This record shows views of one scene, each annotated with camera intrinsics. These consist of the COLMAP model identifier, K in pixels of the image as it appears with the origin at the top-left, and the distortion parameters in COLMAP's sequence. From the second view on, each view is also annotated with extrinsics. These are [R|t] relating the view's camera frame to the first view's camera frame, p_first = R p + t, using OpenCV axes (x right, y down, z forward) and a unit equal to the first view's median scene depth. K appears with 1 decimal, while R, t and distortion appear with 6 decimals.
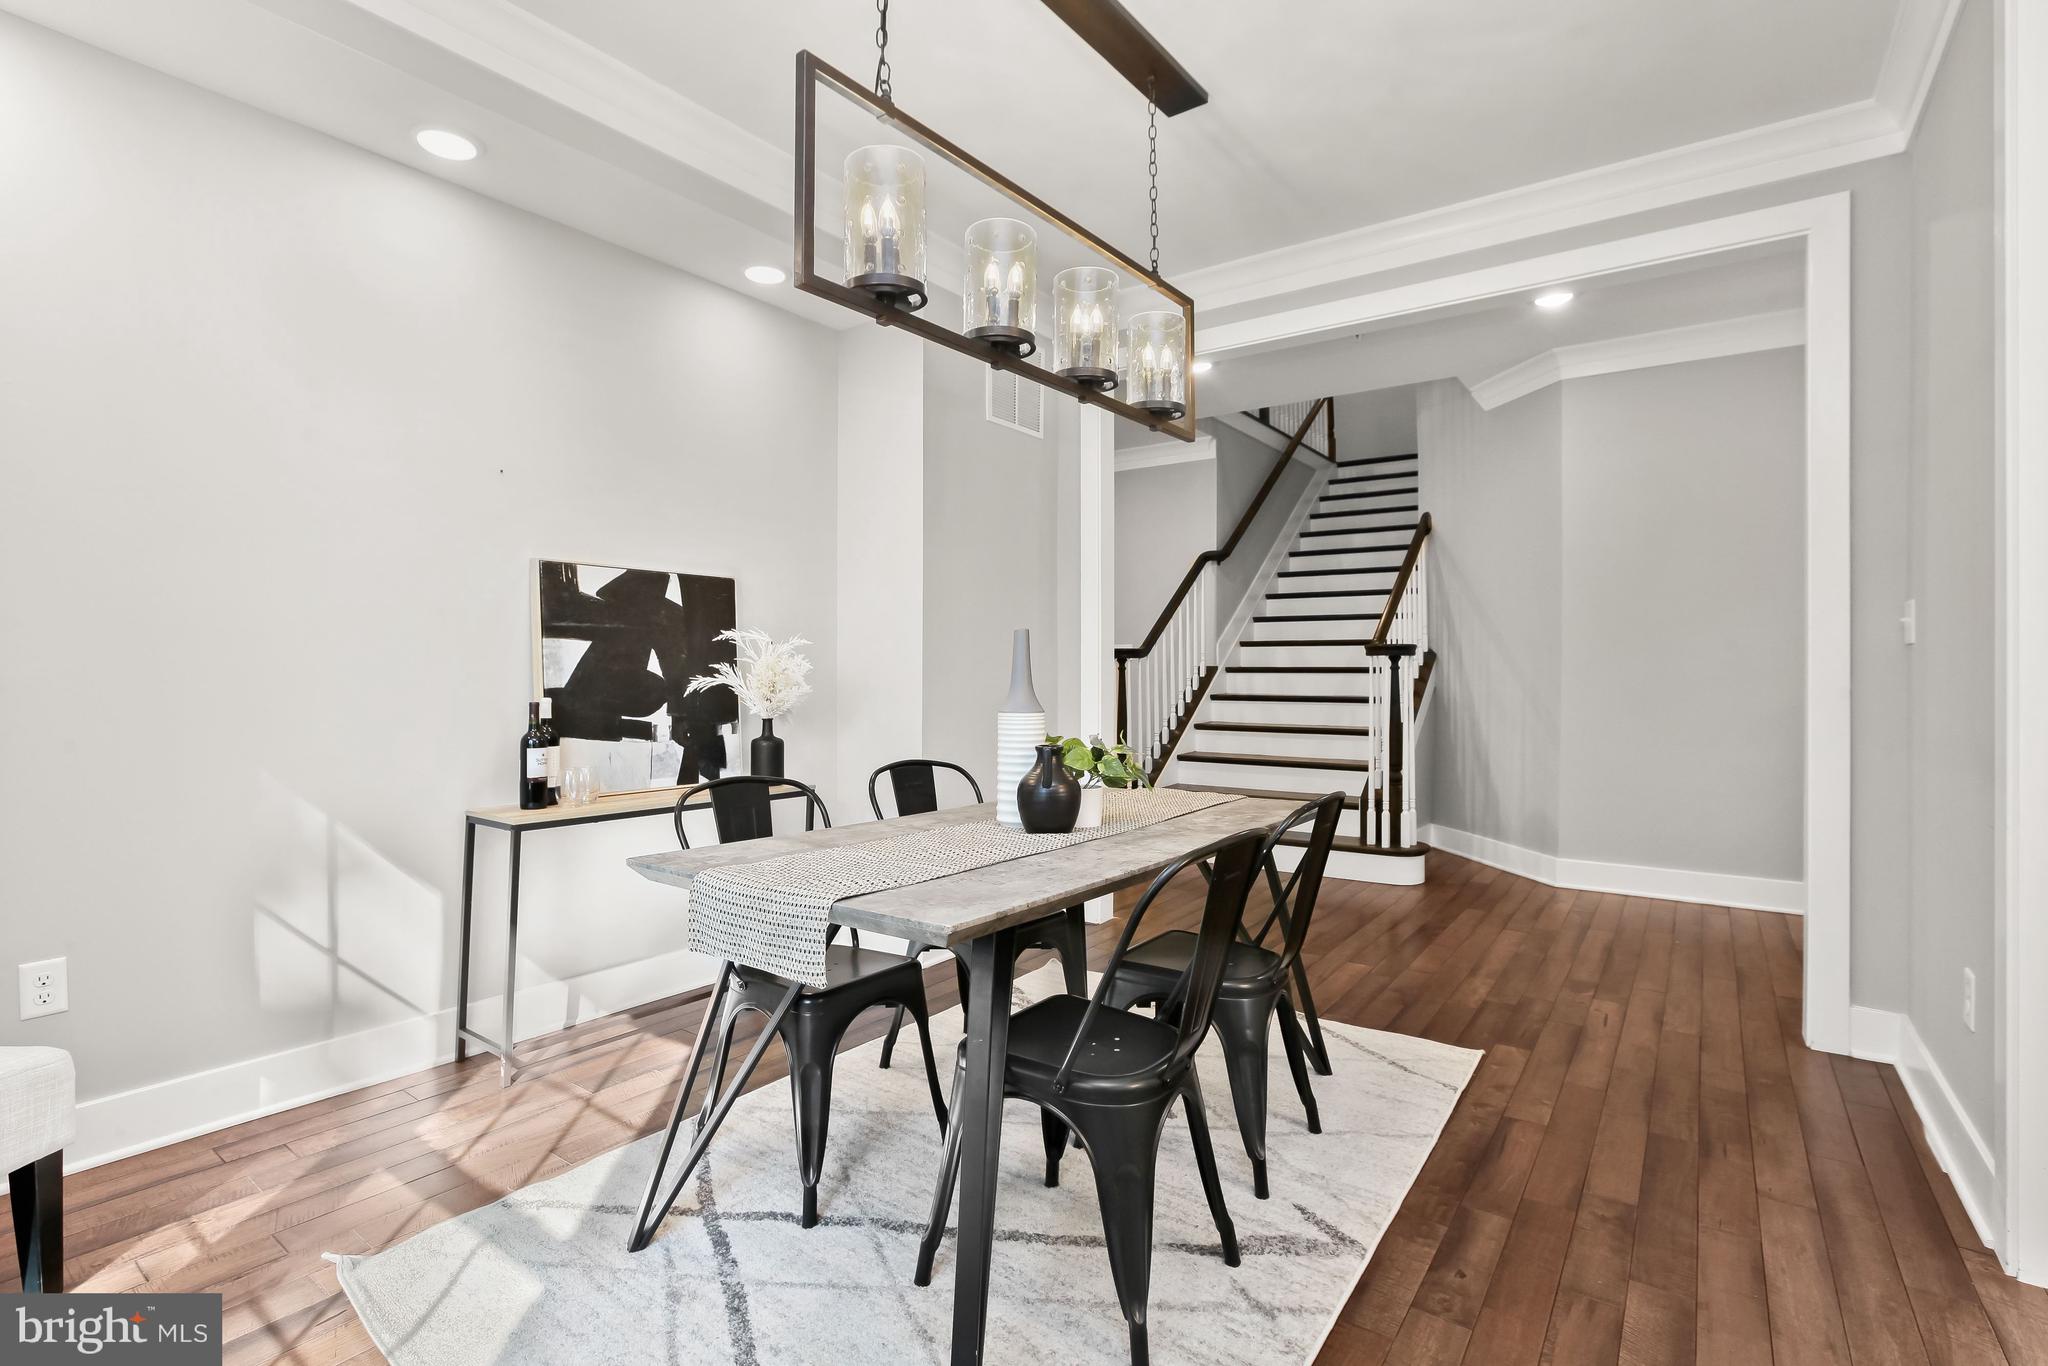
lens RADIAL K [[987.2, 0, 1005.7], [0, 987.2, 664.4], [0, 0, 1]] dist [-0.017356, 0.000441]
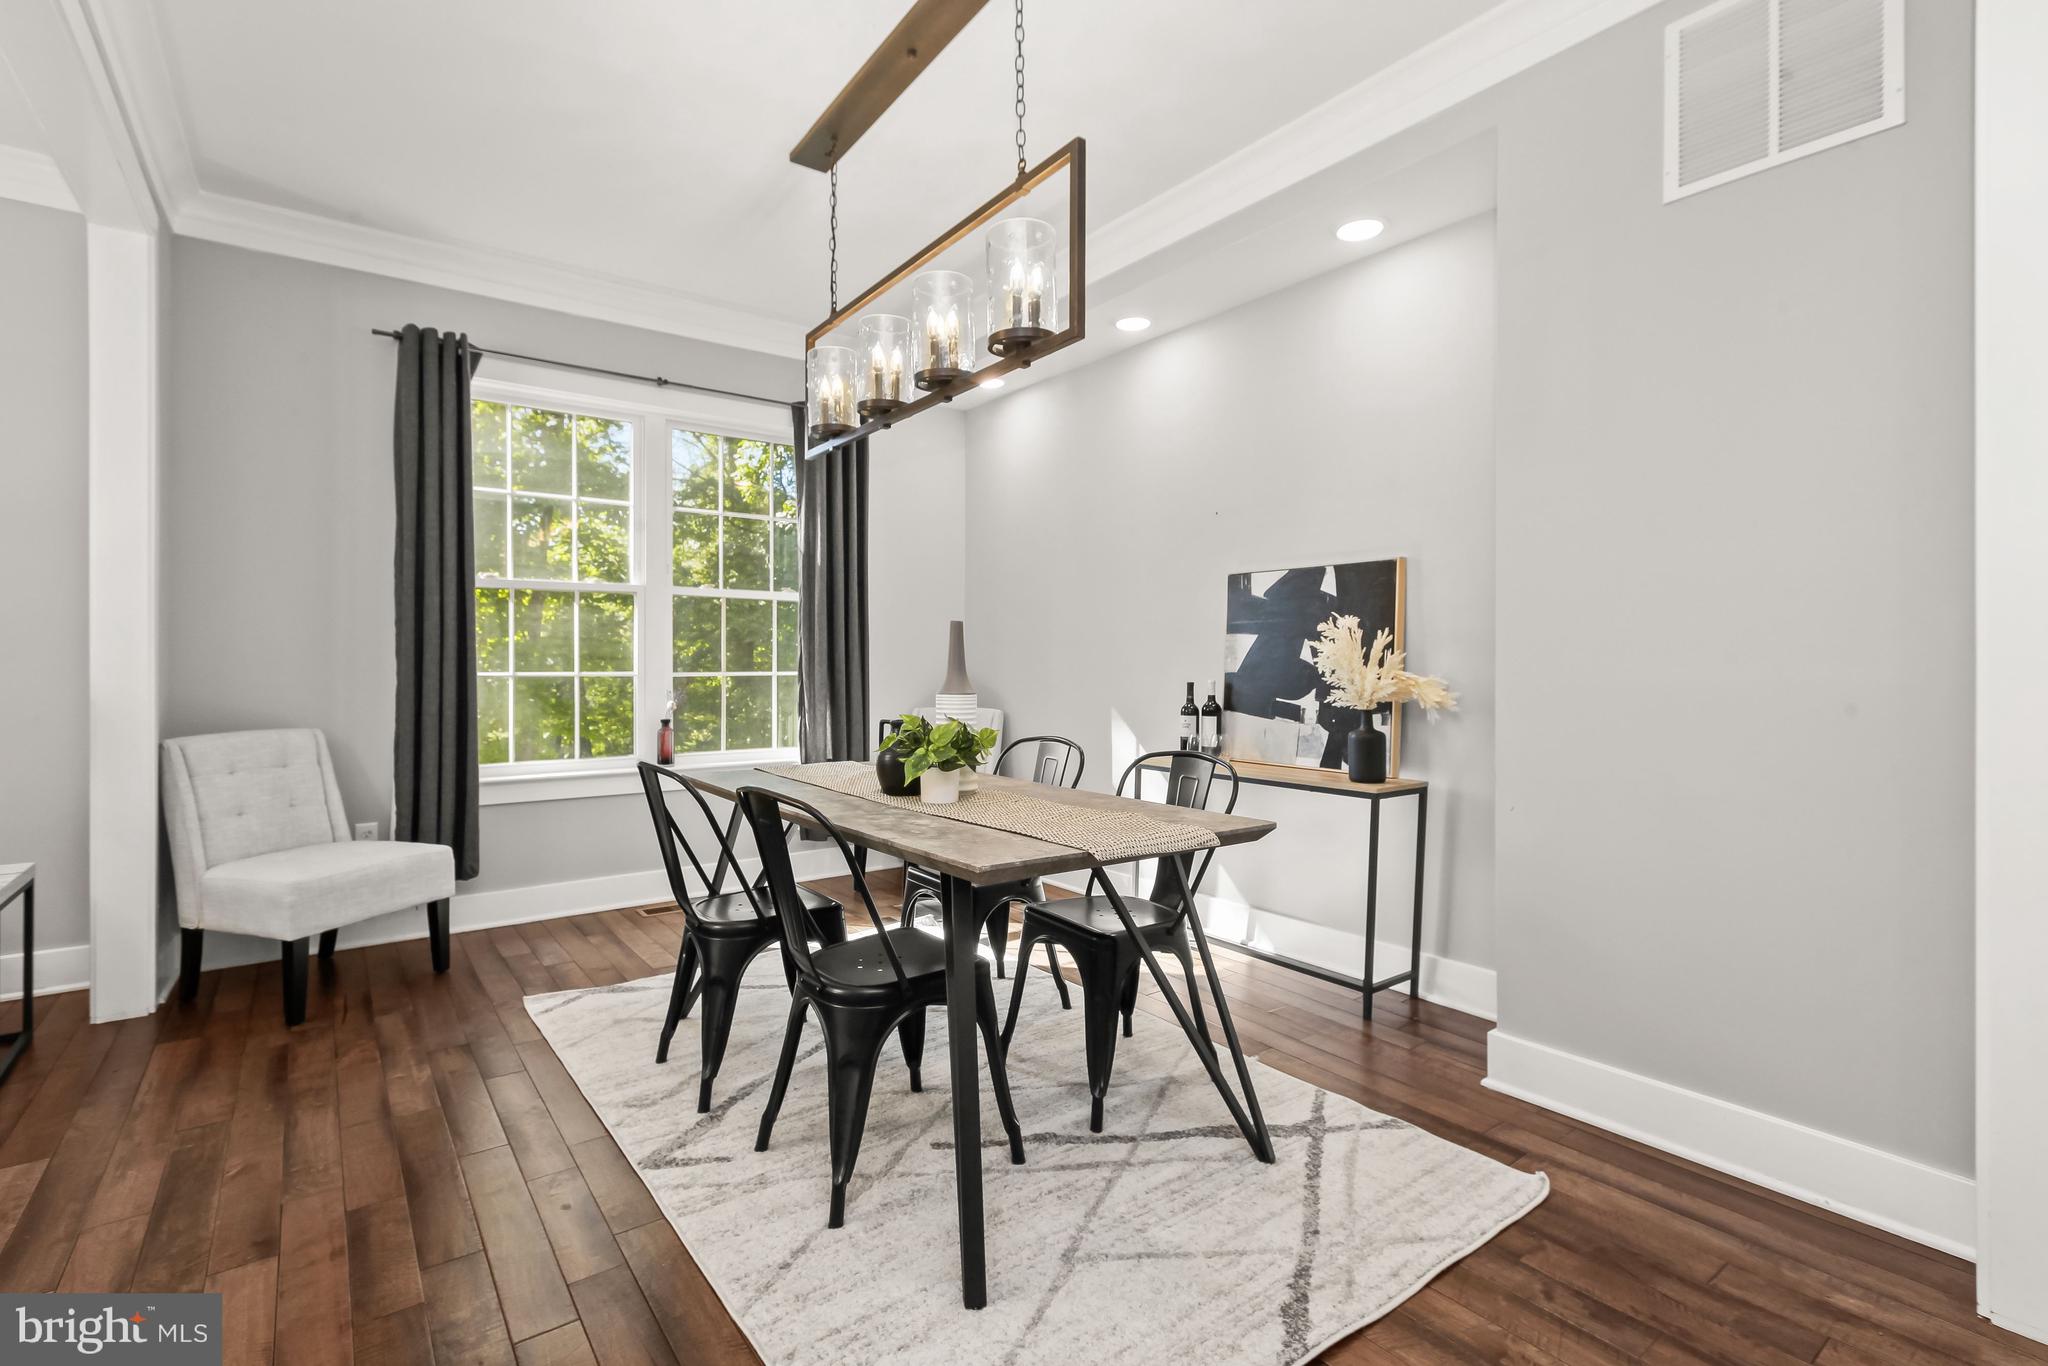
lens RADIAL K [[939.7, 0, 1017.5], [0, 939.7, 657.6], [0, 0, 1]] dist [0.001141, 0.000230]
pose [[-0.307182, 0.000336, -0.951651, 0.748711], [0.008111, 0.999965, -0.002266, 0.004996], [0.951616, -0.008415, -0.307174, 1.036848]]
